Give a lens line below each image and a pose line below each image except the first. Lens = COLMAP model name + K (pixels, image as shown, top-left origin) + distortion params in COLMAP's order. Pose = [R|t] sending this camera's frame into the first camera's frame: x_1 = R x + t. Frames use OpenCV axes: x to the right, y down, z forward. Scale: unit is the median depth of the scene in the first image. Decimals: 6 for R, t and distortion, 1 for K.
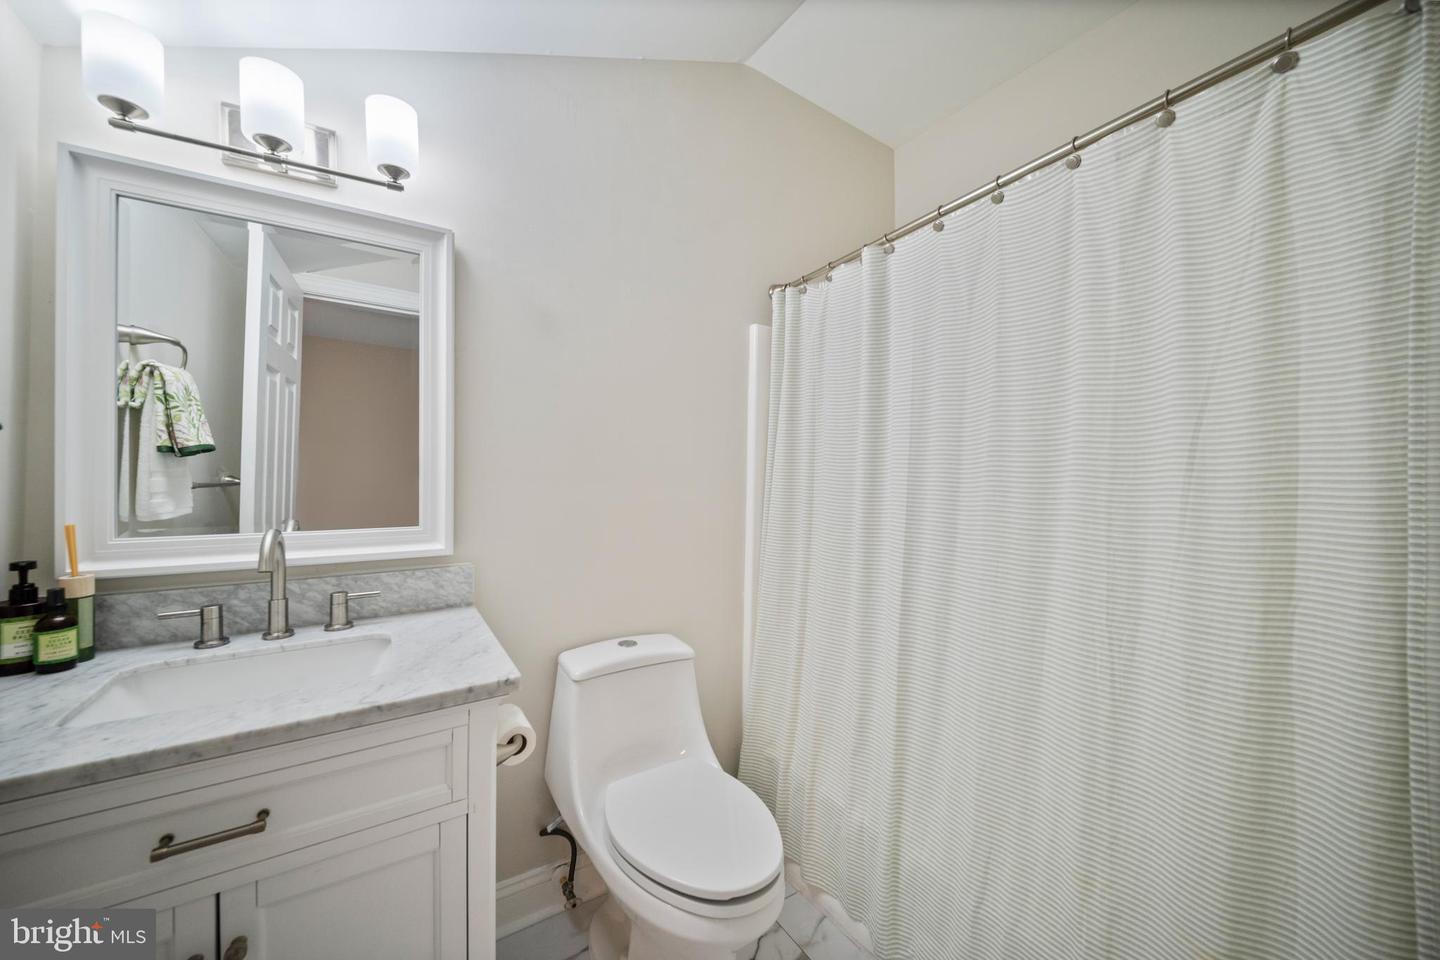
lens RADIAL K [[505.0, 0, 723.5], [0, 505.0, 483.9], [0, 0, 1]] dist [0.000738, -0.000042]
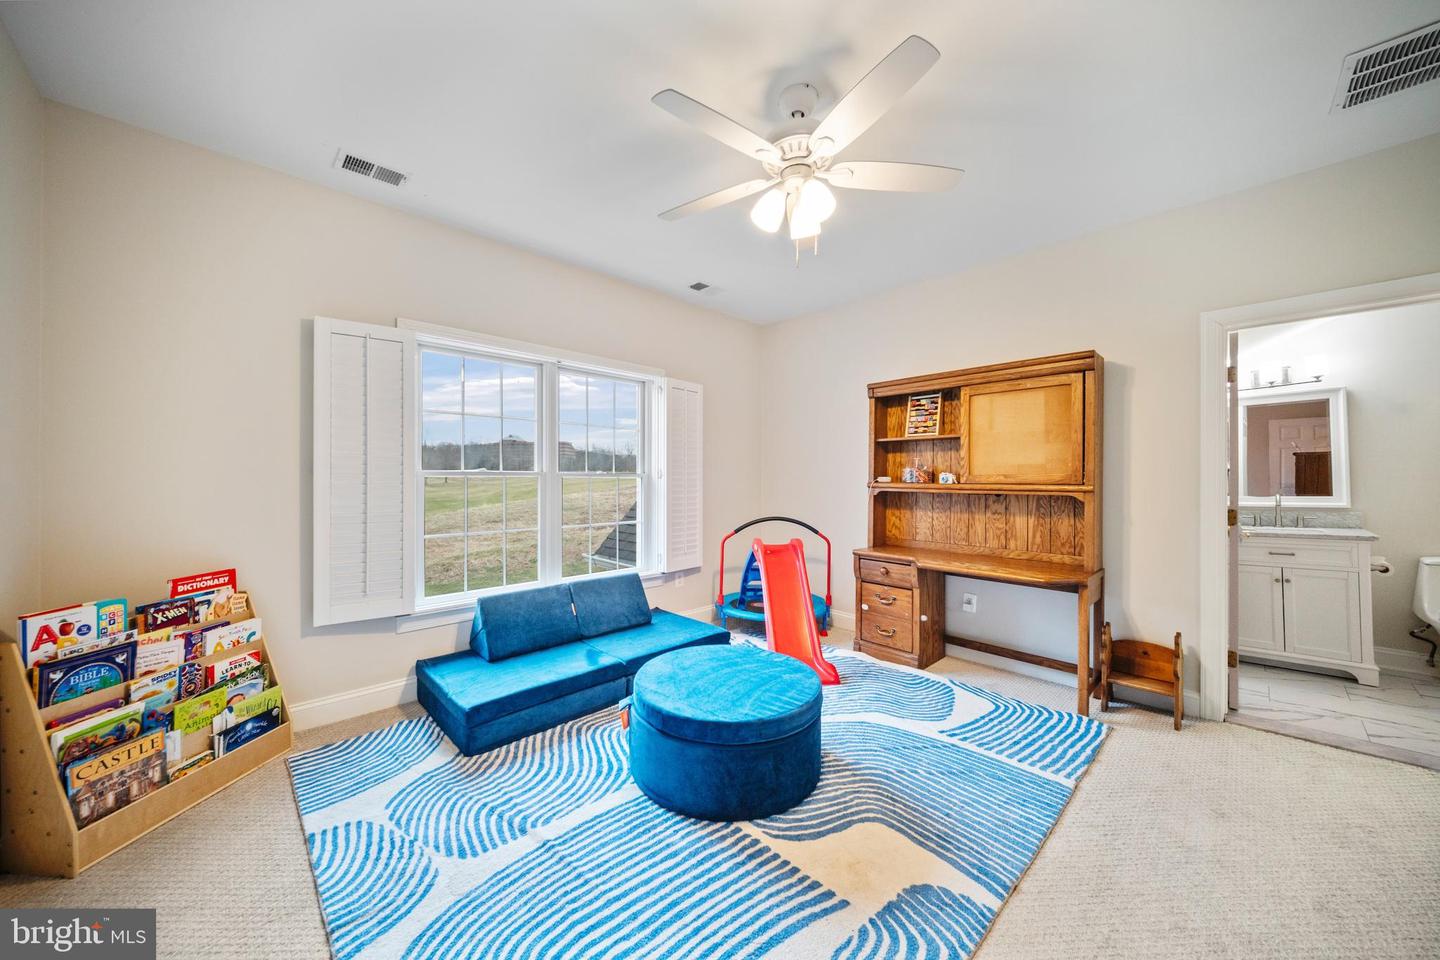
lens RADIAL K [[505.0, 0, 723.5], [0, 505.0, 483.9], [0, 0, 1]] dist [0.000738, -0.000042]
pose [[0.179787, -0.001494, -0.983704, 1.681179], [0.053211, 0.998550, 0.008208, -0.202013], [0.982265, -0.053820, 0.179605, -3.066928]]
